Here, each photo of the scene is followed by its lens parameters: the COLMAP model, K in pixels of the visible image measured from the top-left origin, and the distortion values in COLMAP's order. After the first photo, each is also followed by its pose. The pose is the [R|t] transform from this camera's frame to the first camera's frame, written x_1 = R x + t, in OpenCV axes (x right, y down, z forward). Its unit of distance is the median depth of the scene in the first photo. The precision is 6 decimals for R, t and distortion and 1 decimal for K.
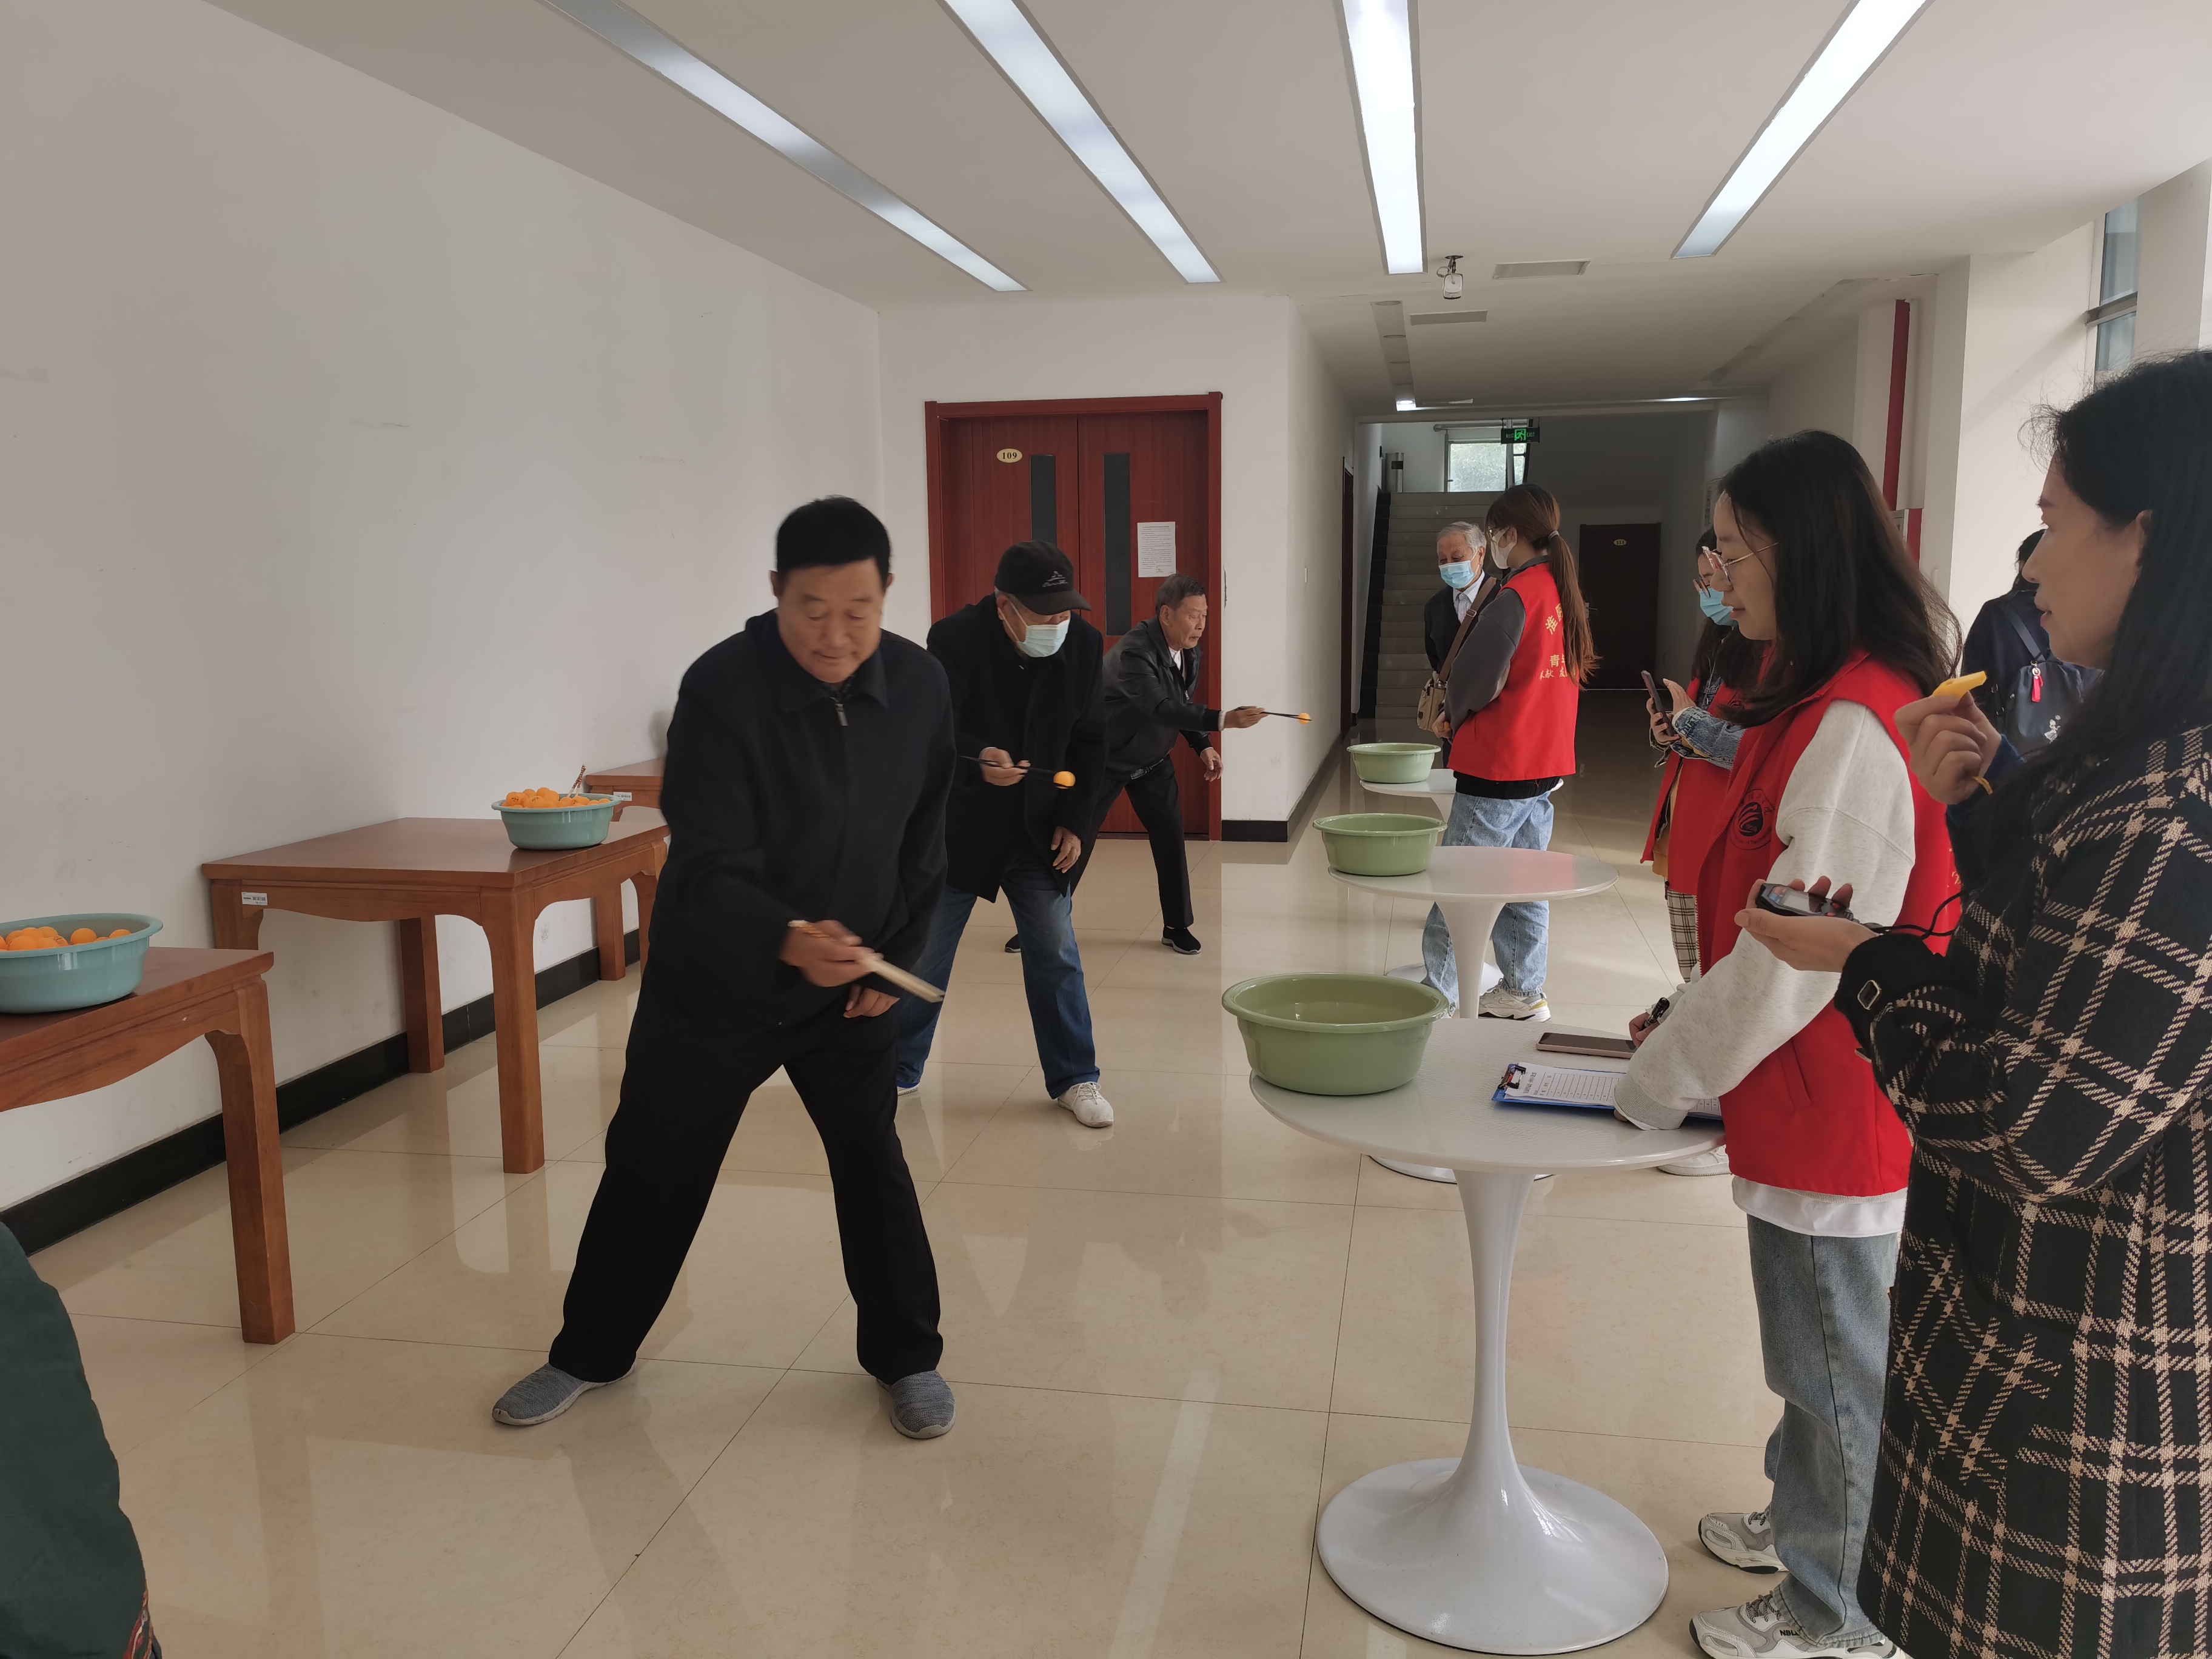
lens RADIAL K [[1734.1, 0, 1105.3], [0, 1734.1, 831.7], [0, 0, 1]] dist [0.002545, 0.000183]
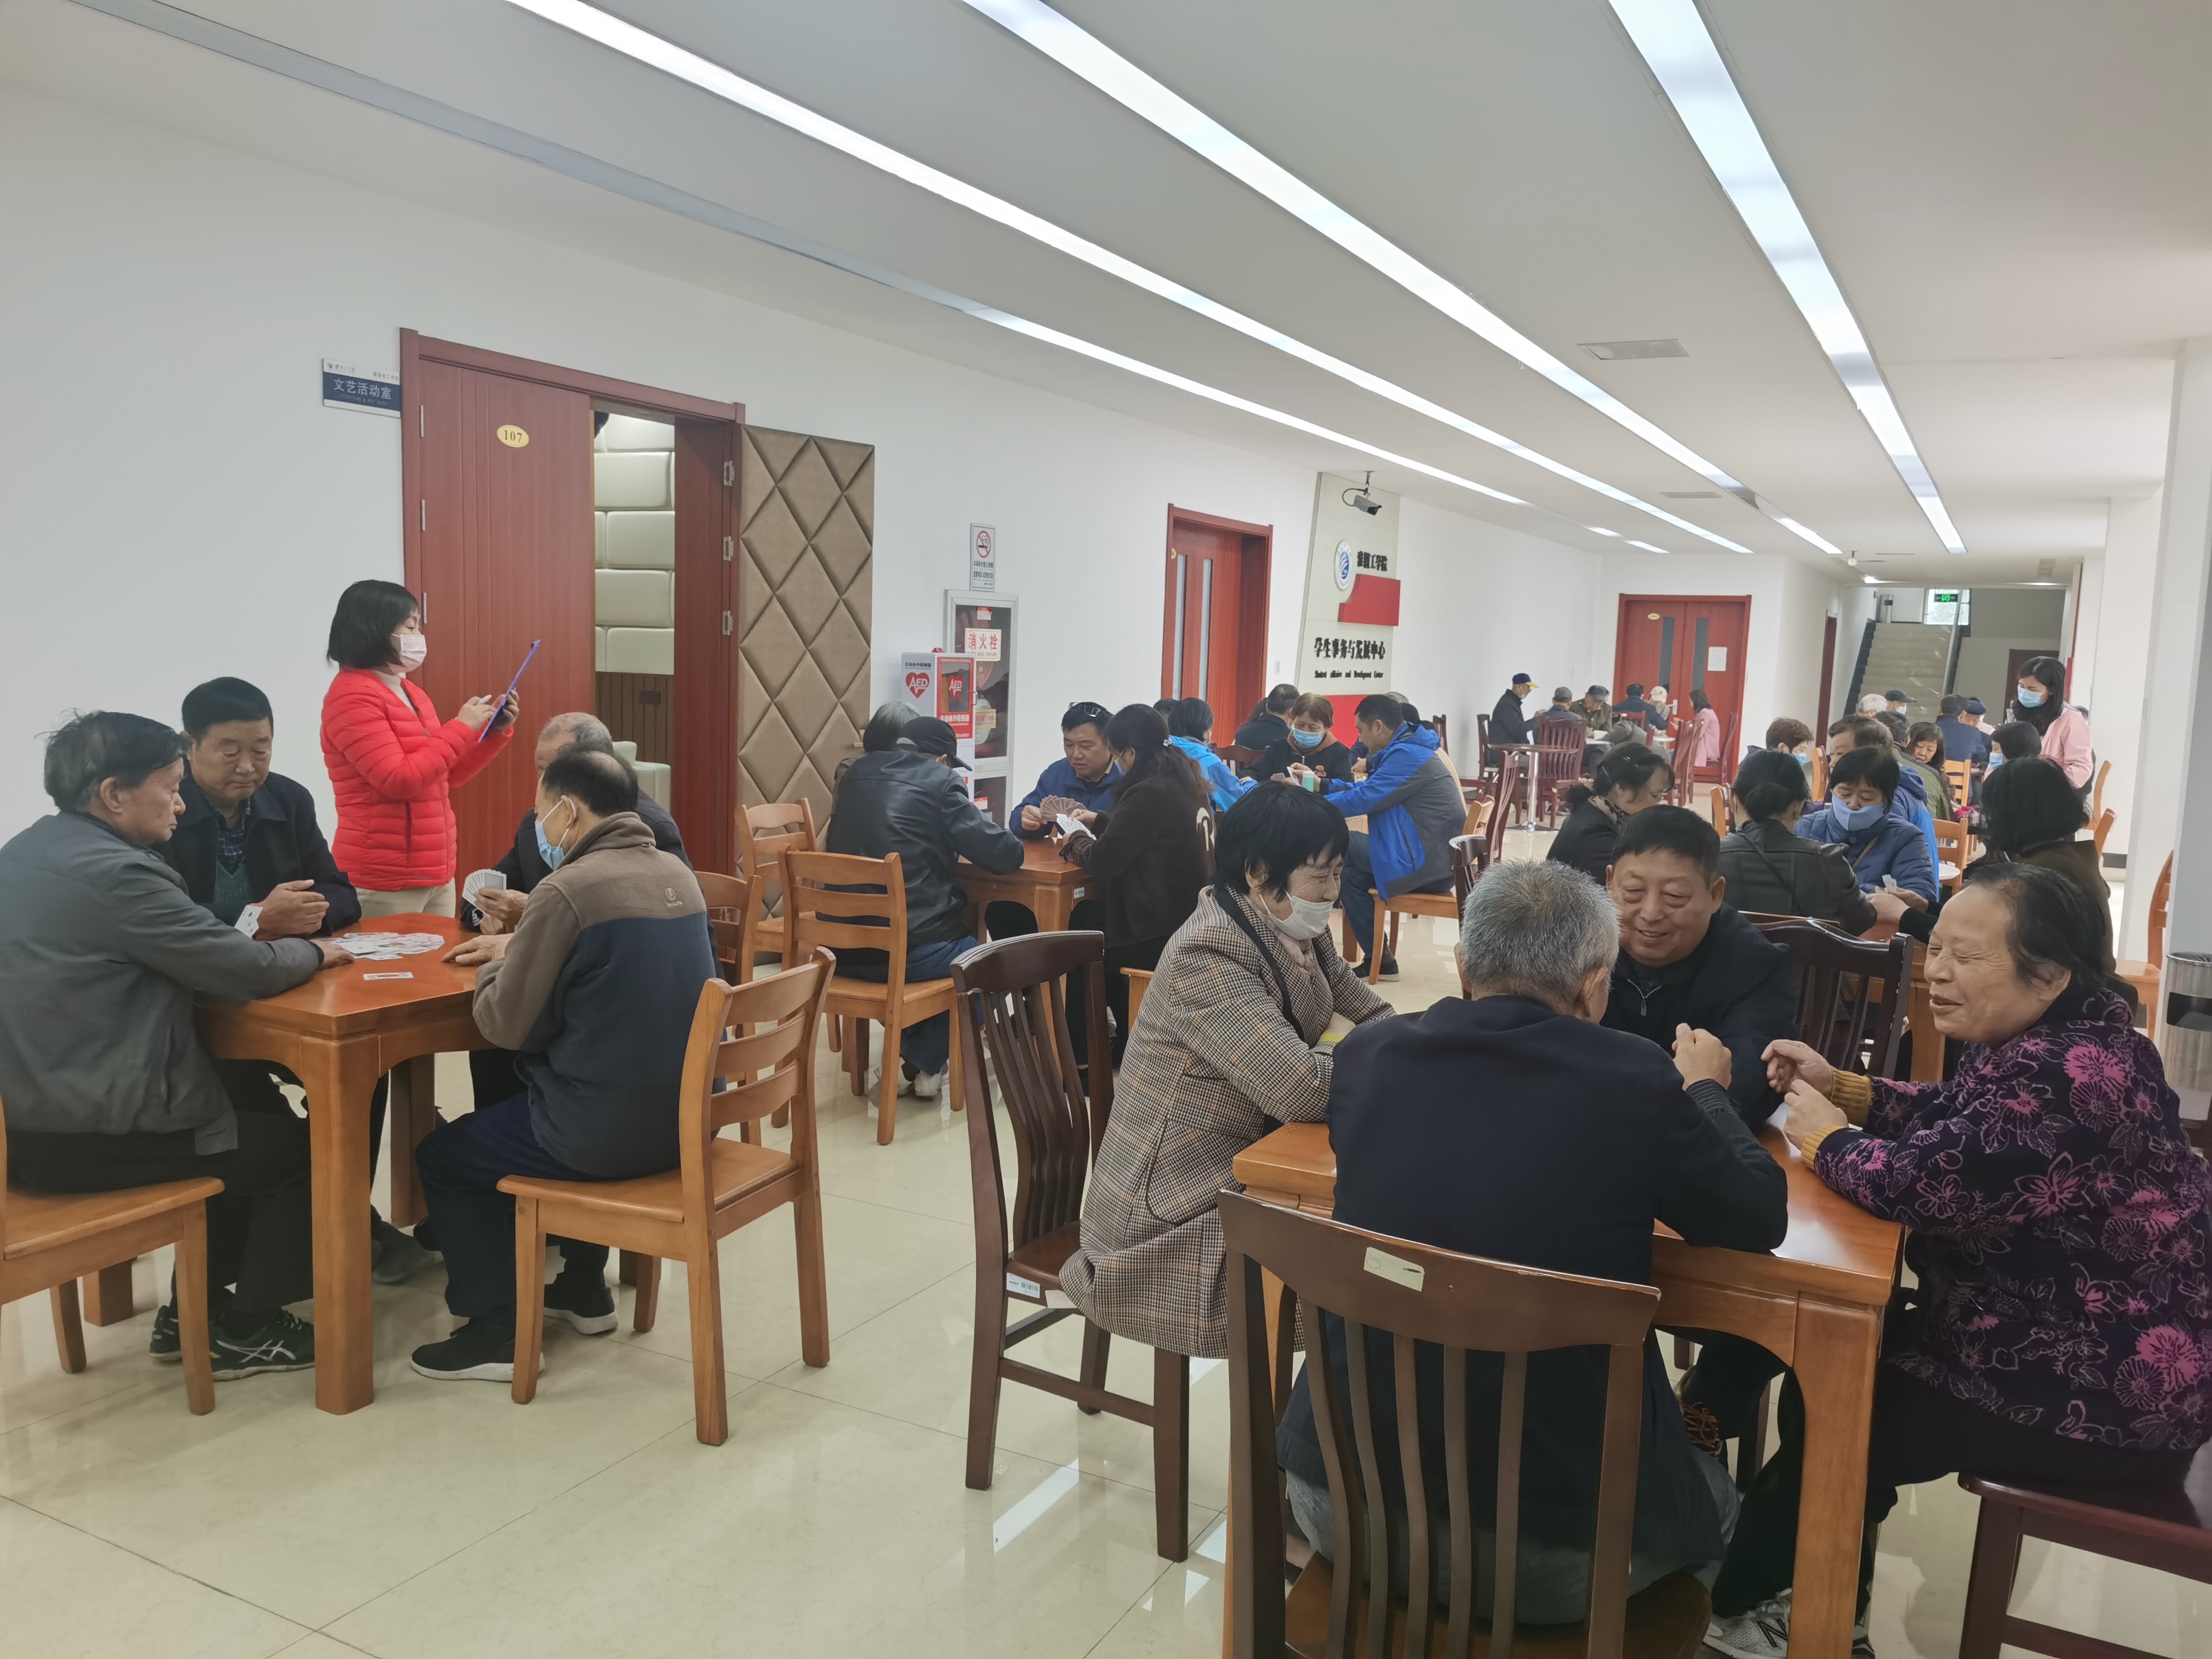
lens RADIAL K [[1734.1, 0, 1107.2], [0, 1734.1, 832.3], [0, 0, 1]] dist [0.002545, 0.000183]
pose [[0.951366, 0.081064, -0.297206, -0.036330], [-0.091429, 0.995588, -0.021117, 0.180319], [0.294183, 0.047263, 0.954580, -1.367321]]
